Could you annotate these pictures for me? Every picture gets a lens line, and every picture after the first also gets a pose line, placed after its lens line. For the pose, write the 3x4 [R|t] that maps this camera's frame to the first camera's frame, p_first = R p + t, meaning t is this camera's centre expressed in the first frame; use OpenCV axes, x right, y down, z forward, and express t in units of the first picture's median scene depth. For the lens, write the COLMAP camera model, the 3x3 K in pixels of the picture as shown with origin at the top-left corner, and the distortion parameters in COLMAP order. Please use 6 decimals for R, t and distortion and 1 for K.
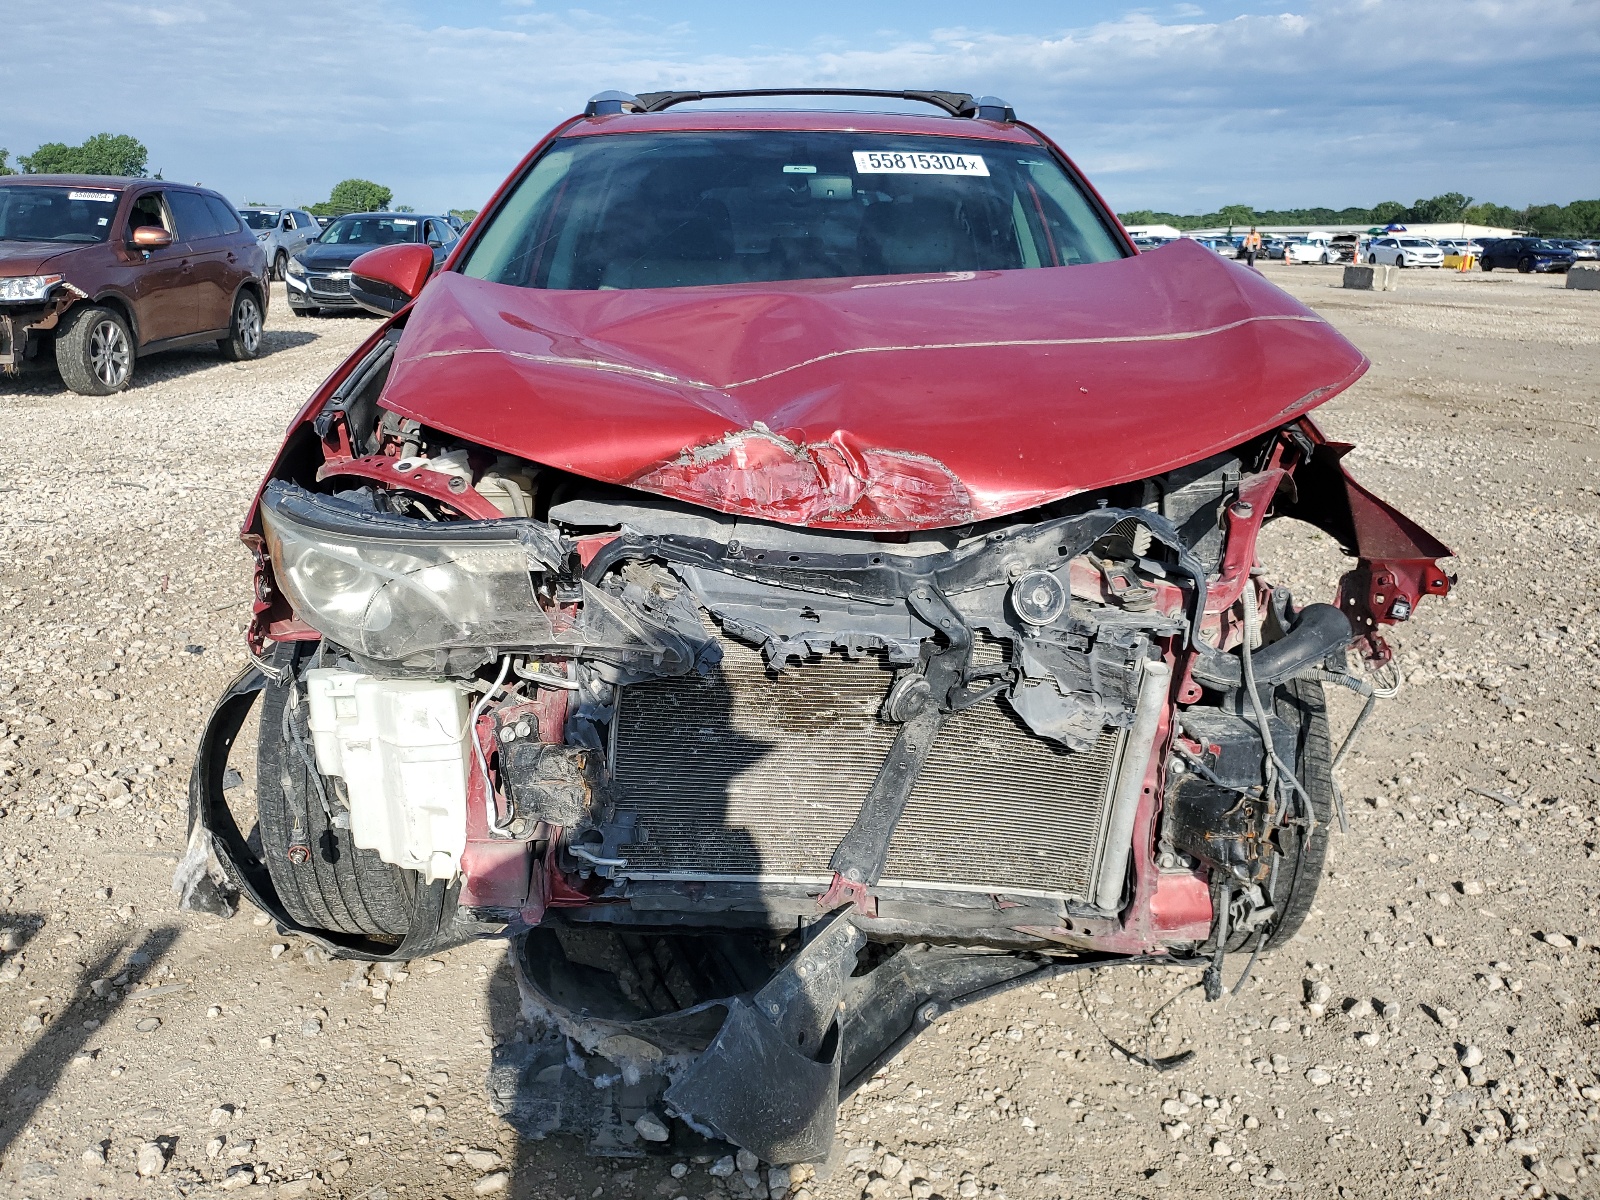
lens RADIAL K [[1239.2, 0, 800.4], [0, 1239.2, 605.9], [0, 0, 1]] dist [0.032093, -0.016529]
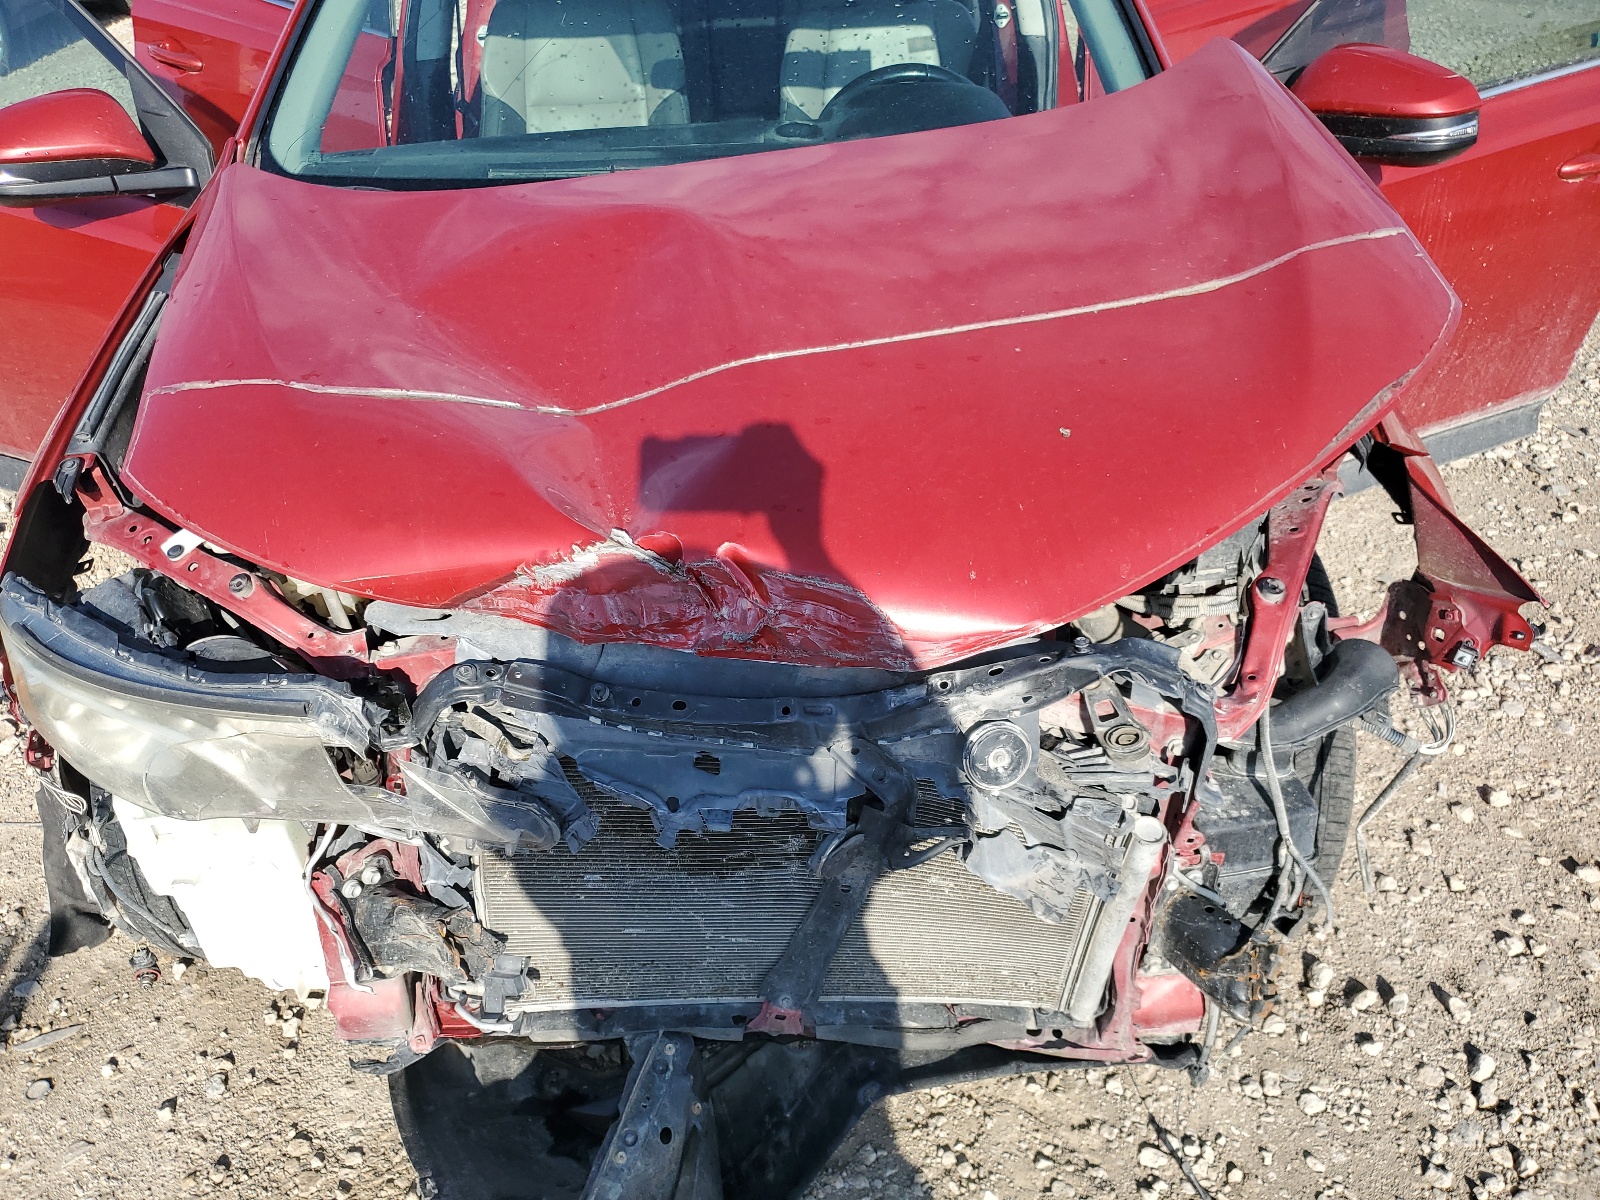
lens RADIAL K [[1239.2, 0, 794.4], [0, 1239.2, 596.4], [0, 0, 1]] dist [0.032093, -0.016529]
pose [[0.999013, -0.040084, -0.019128, 0.070529], [0.043976, 0.953079, 0.299510, -0.278267], [0.006225, -0.300056, 0.953901, 0.244240]]
